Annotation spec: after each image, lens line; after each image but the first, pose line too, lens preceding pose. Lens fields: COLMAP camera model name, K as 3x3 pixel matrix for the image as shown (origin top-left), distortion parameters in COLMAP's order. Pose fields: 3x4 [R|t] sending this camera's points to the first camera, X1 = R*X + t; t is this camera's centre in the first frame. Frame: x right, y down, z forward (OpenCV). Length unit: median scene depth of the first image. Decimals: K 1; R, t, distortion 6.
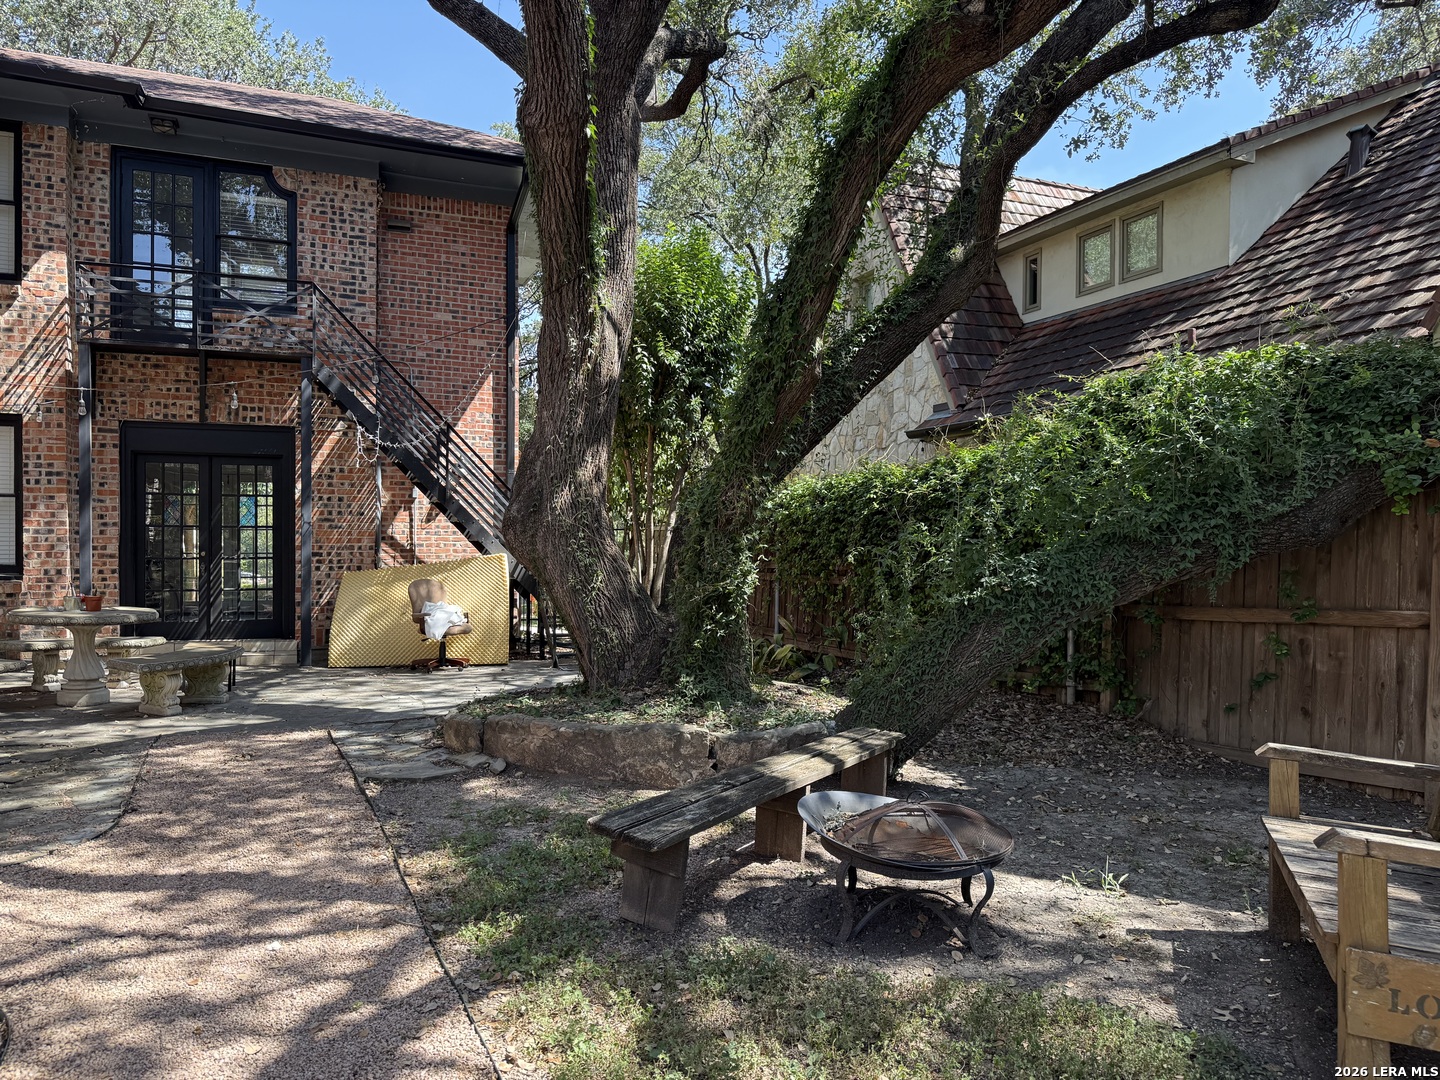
lens RADIAL K [[982.7, 0, 715.8], [0, 982.7, 543.5], [0, 0, 1]] dist [0.052682, -0.058985]
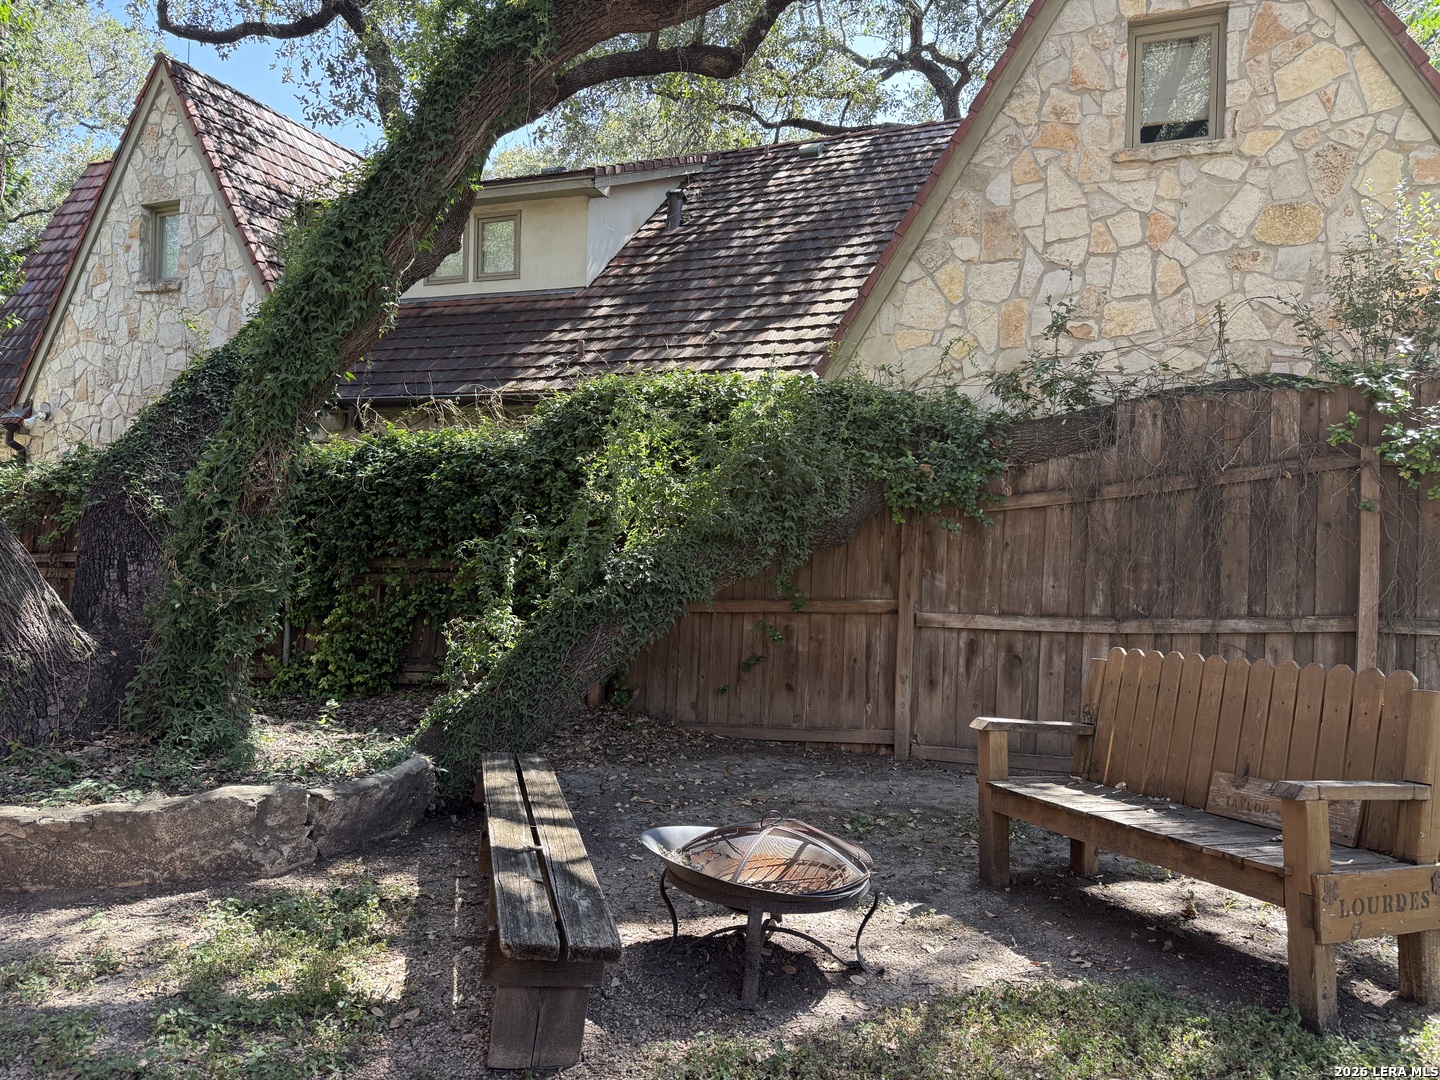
lens RADIAL K [[982.7, 0, 717.7], [0, 982.7, 548.1], [0, 0, 1]] dist [0.052682, -0.058985]
pose [[0.705114, 0.013051, 0.708974, -0.300593], [-0.022481, 0.999739, 0.003955, 0.002444], [-0.708737, -0.018727, 0.705224, 0.251105]]
